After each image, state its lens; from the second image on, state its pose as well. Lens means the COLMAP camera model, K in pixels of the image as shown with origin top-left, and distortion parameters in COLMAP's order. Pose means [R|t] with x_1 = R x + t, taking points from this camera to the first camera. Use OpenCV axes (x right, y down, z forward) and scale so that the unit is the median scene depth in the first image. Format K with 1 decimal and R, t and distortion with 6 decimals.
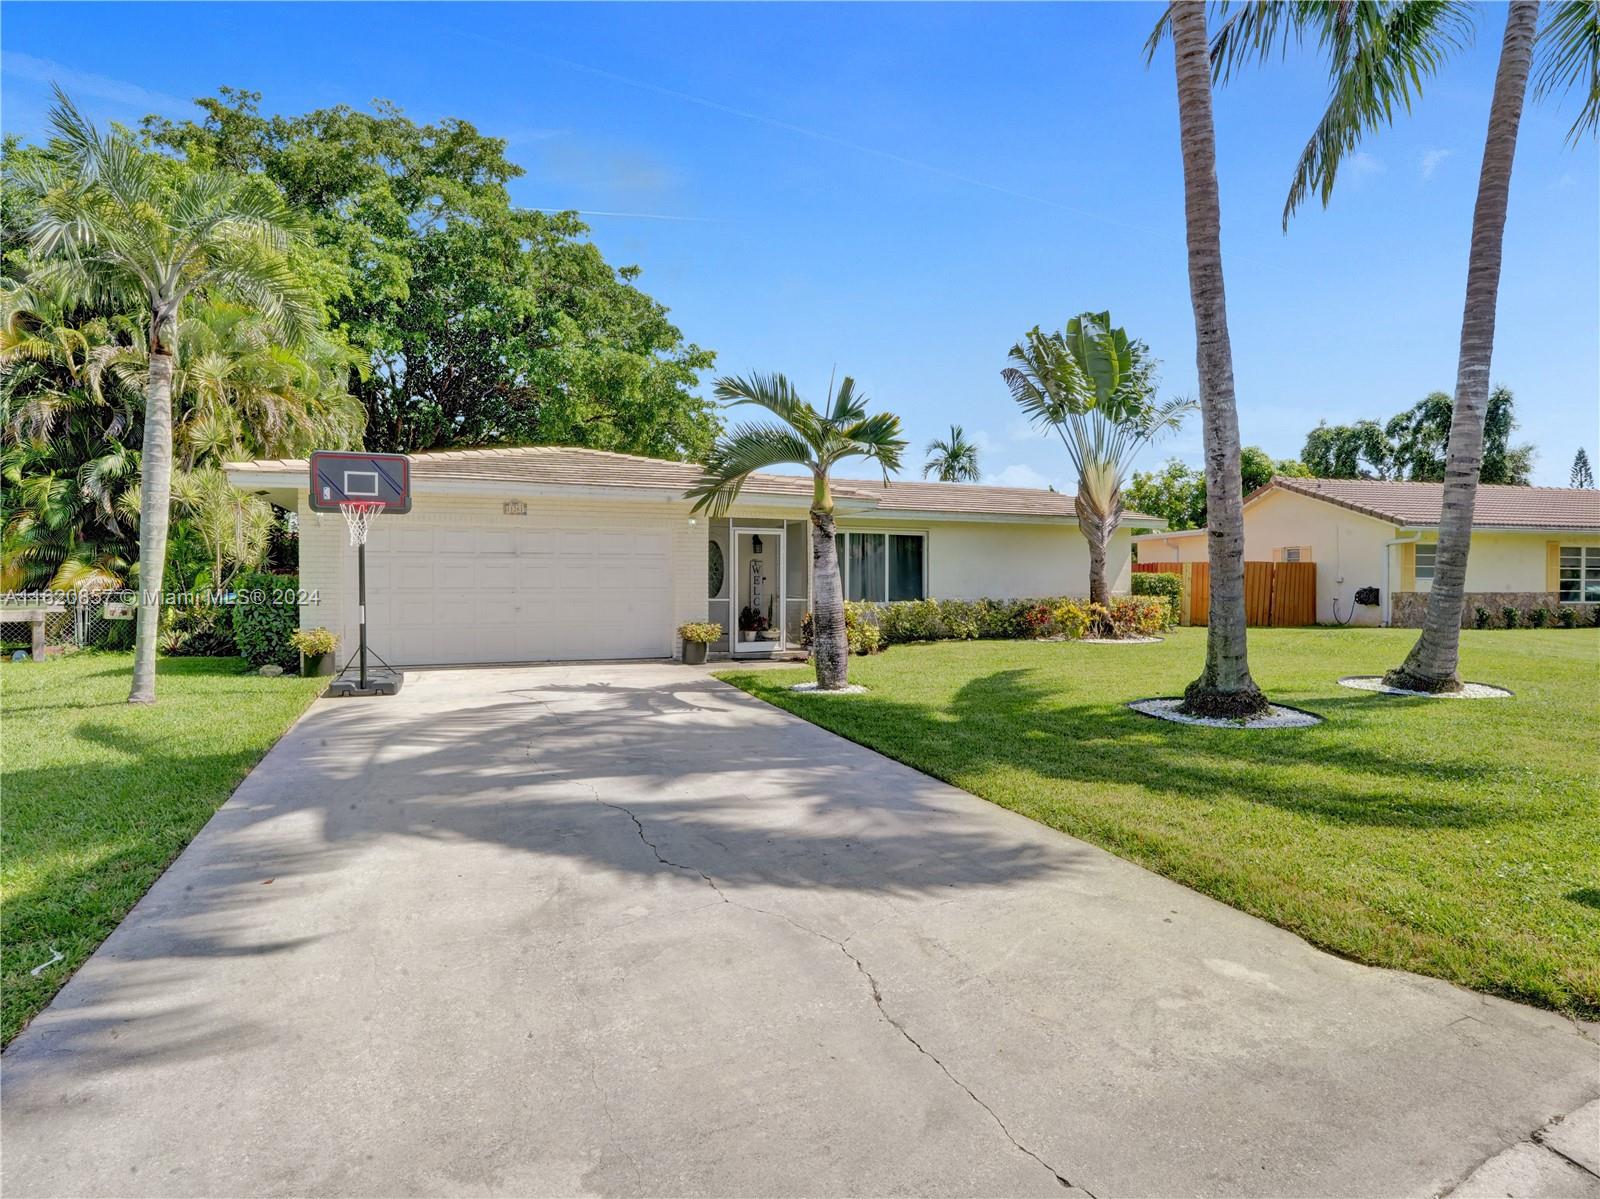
lens RADIAL K [[807.8, 0, 800.0], [0, 807.8, 599.5], [0, 0, 1]] dist [-0.057272, 0.019375]
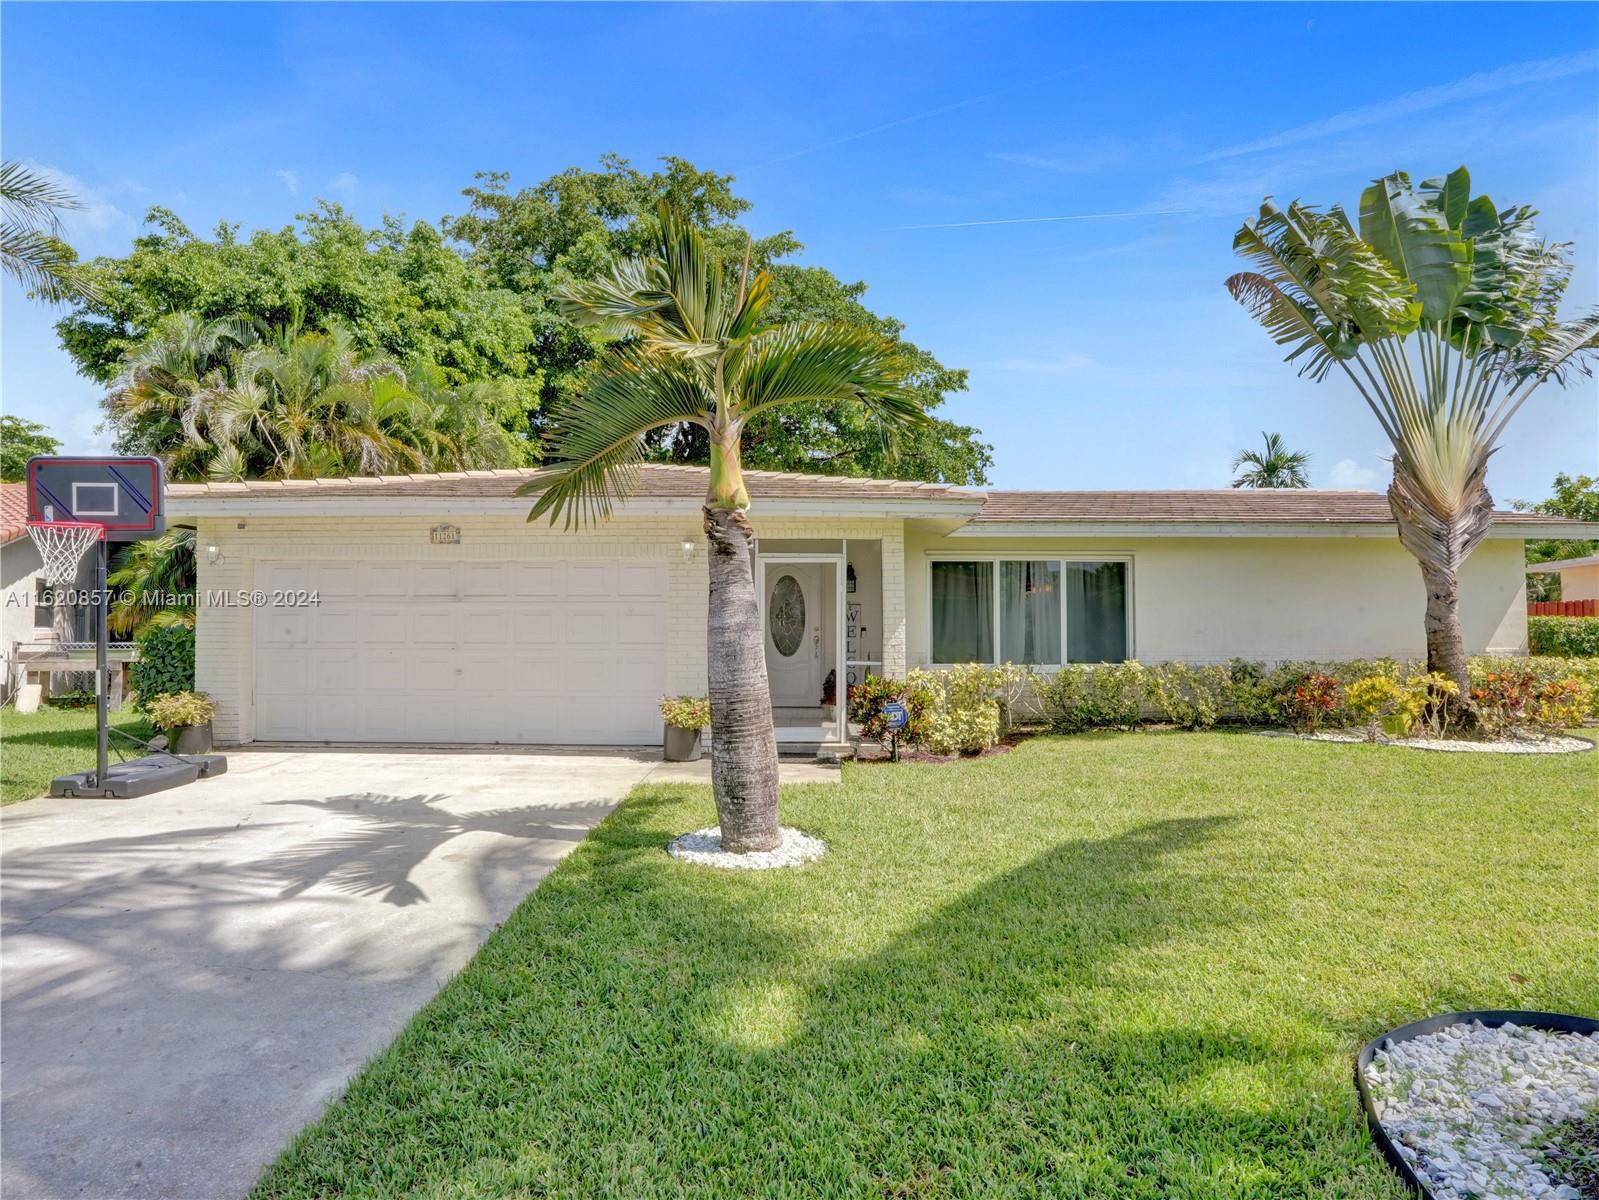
lens RADIAL K [[822.7, 0, 799.5], [0, 822.7, 600.0], [0, 0, 1]] dist [-0.066733, 0.024768]
pose [[0.927944, -0.013427, -0.372477, 0.162716], [-0.007803, 0.998432, -0.055432, -0.011296], [0.372637, 0.054344, 0.926384, 0.317477]]
